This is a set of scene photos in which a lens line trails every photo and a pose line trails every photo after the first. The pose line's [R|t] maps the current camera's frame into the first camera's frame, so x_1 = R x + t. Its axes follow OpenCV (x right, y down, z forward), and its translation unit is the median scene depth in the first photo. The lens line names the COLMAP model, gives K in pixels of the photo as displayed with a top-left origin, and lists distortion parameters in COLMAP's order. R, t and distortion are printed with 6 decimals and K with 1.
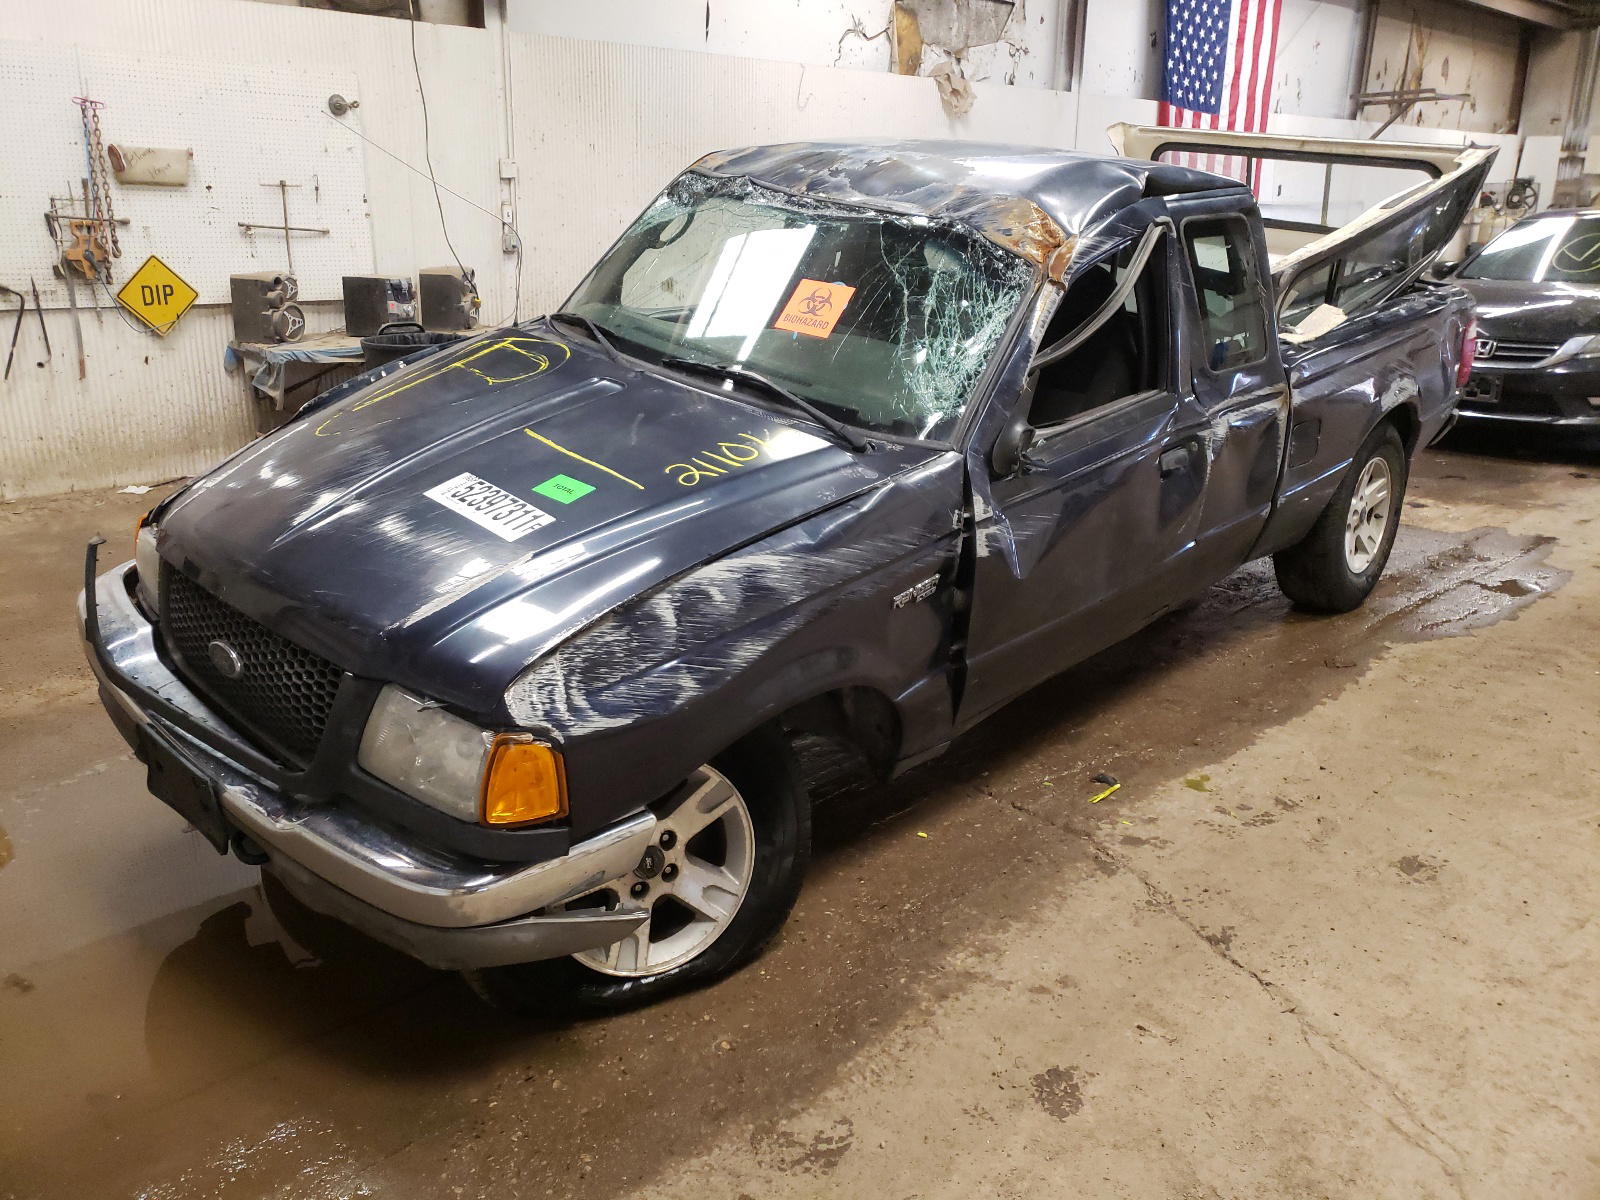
lens RADIAL K [[1200.2, 0, 800.0], [0, 1200.2, 600.0], [0, 0, 1]] dist [-0.005615, -0.002699]
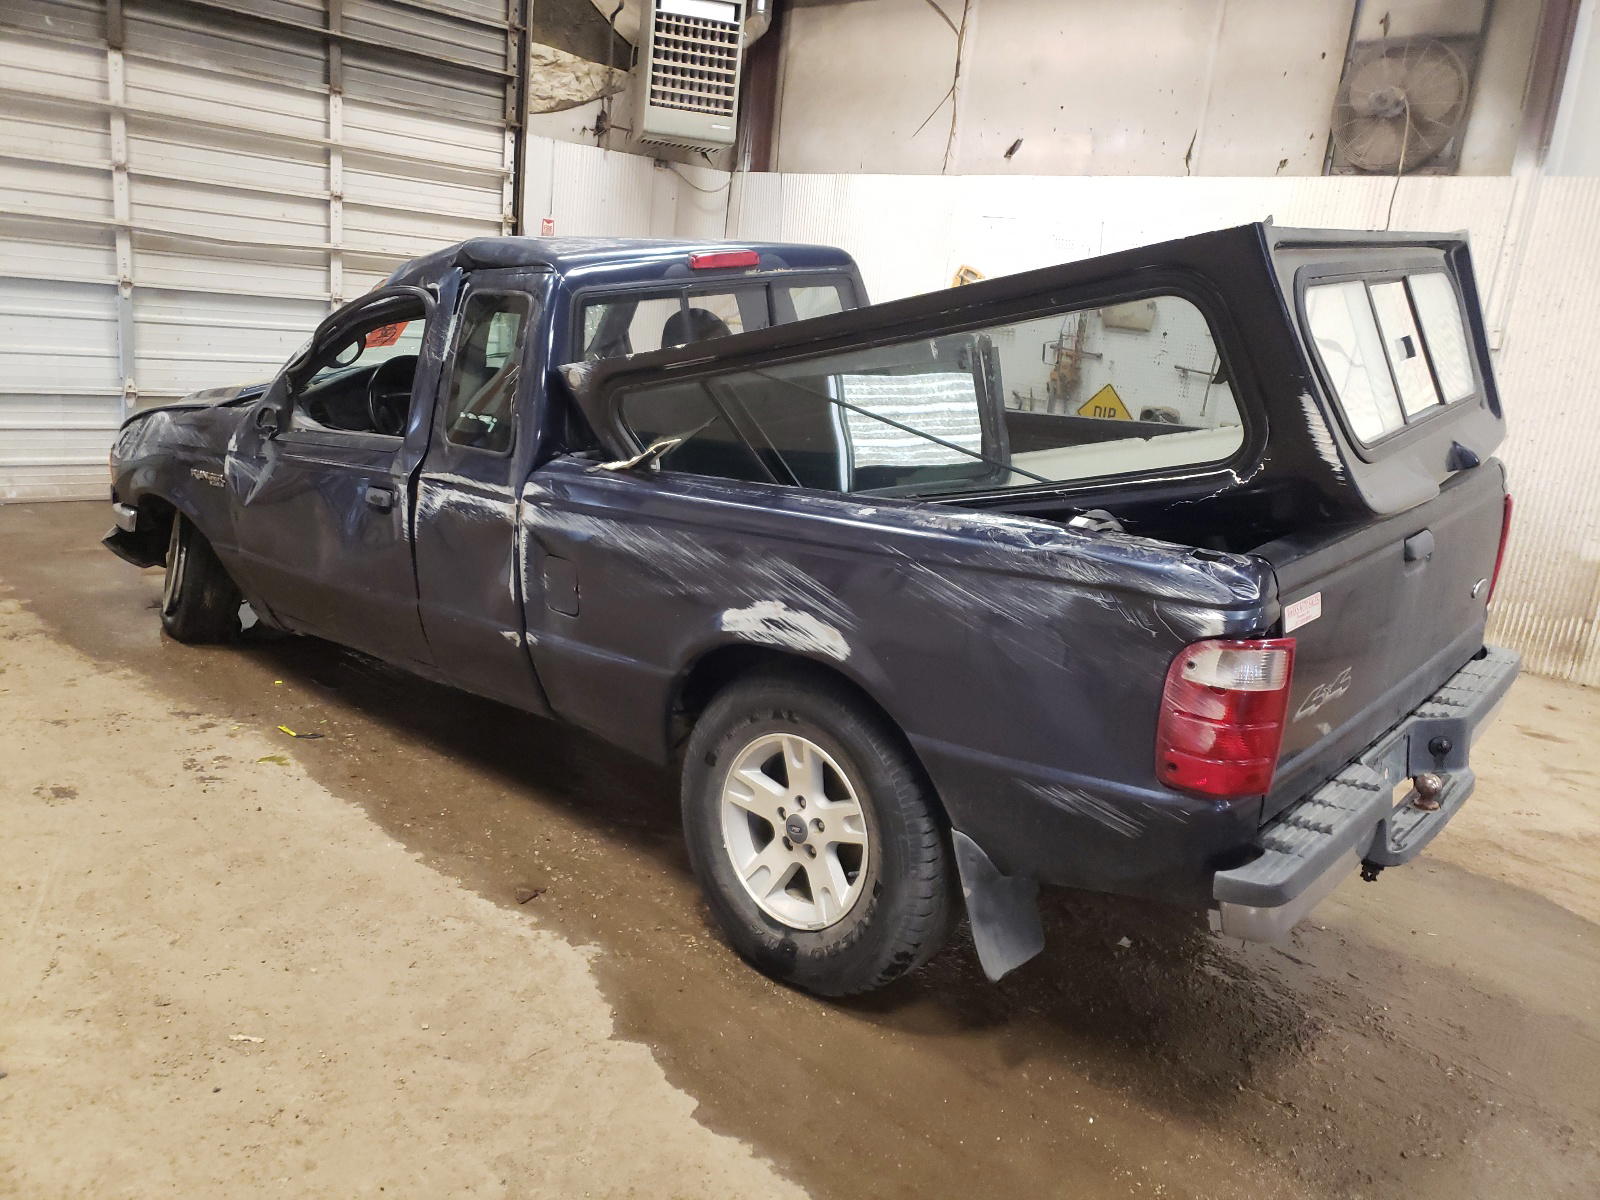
lens RADIAL K [[1240.1, 0, 800.0], [0, 1240.1, 600.0], [0, 0, 1]] dist [0.008281, 0.001065]
pose [[0.048262, 0.228783, -0.972280, 1.290855], [-0.404425, 0.894530, 0.190412, -0.357271], [0.913297, 0.384025, 0.135698, 1.093839]]
